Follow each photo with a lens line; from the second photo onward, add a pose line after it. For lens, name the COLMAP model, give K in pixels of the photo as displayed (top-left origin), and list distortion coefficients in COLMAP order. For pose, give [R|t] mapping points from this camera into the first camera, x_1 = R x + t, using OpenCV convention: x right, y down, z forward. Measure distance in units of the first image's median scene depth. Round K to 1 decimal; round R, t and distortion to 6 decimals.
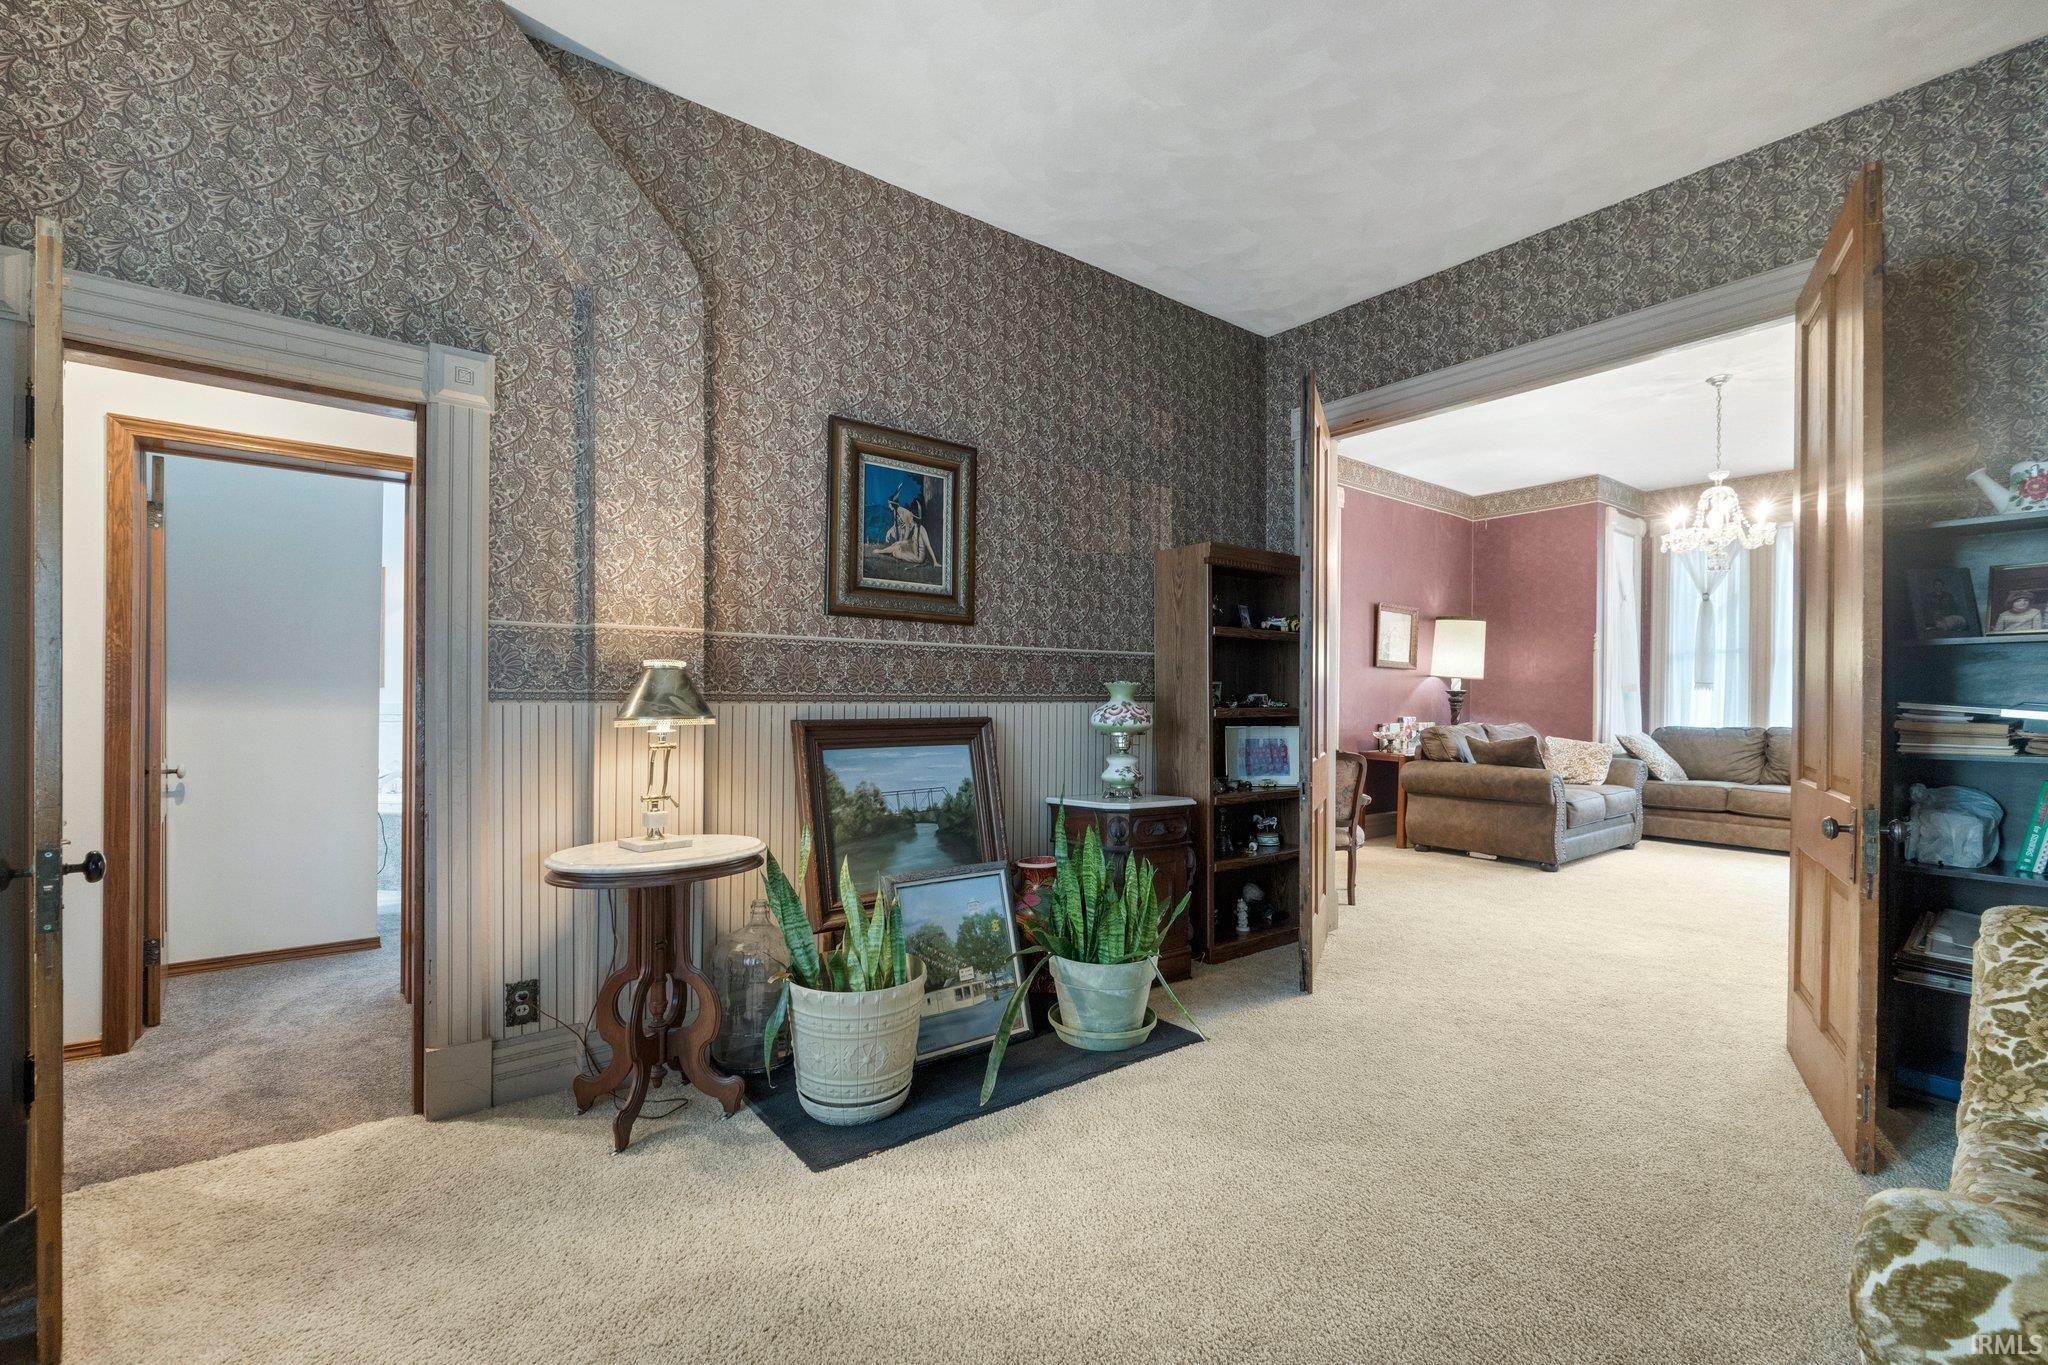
lens RADIAL K [[881.6, 0, 1024.0], [0, 881.6, 682.5], [0, 0, 1]] dist [-0.004304, -0.000370]
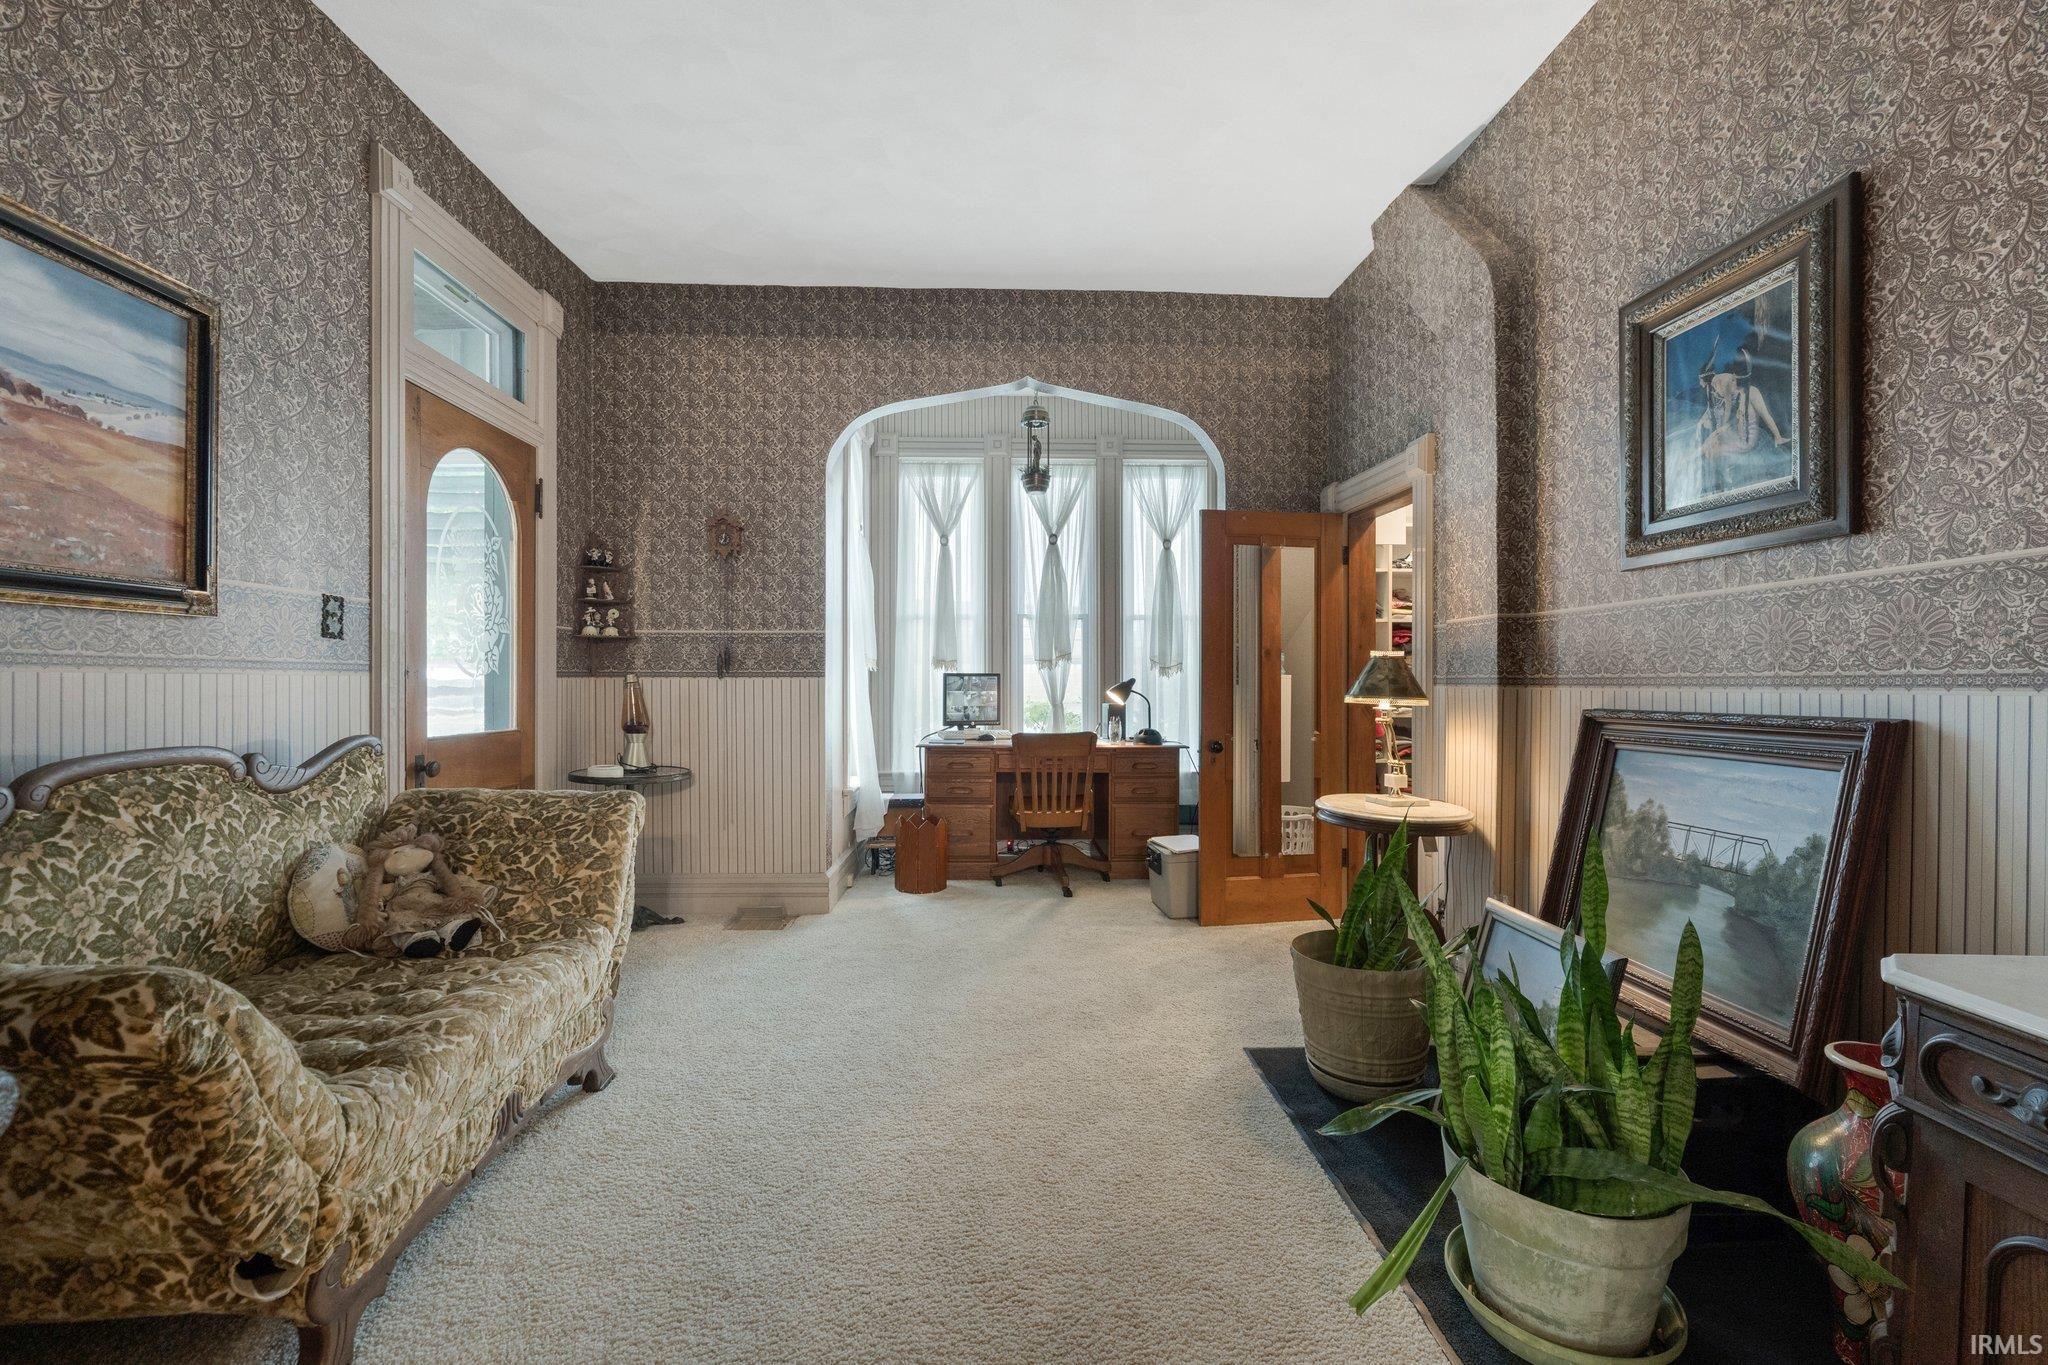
lens RADIAL K [[863.6, 0, 1028.6], [0, 863.6, 675.2], [0, 0, 1]] dist [-0.006078, -0.000117]
pose [[-0.575214, -0.012898, -0.817901, 0.471923], [0.009364, 0.999706, -0.022350, 0.016884], [0.817949, -0.020515, -0.574925, 0.703936]]
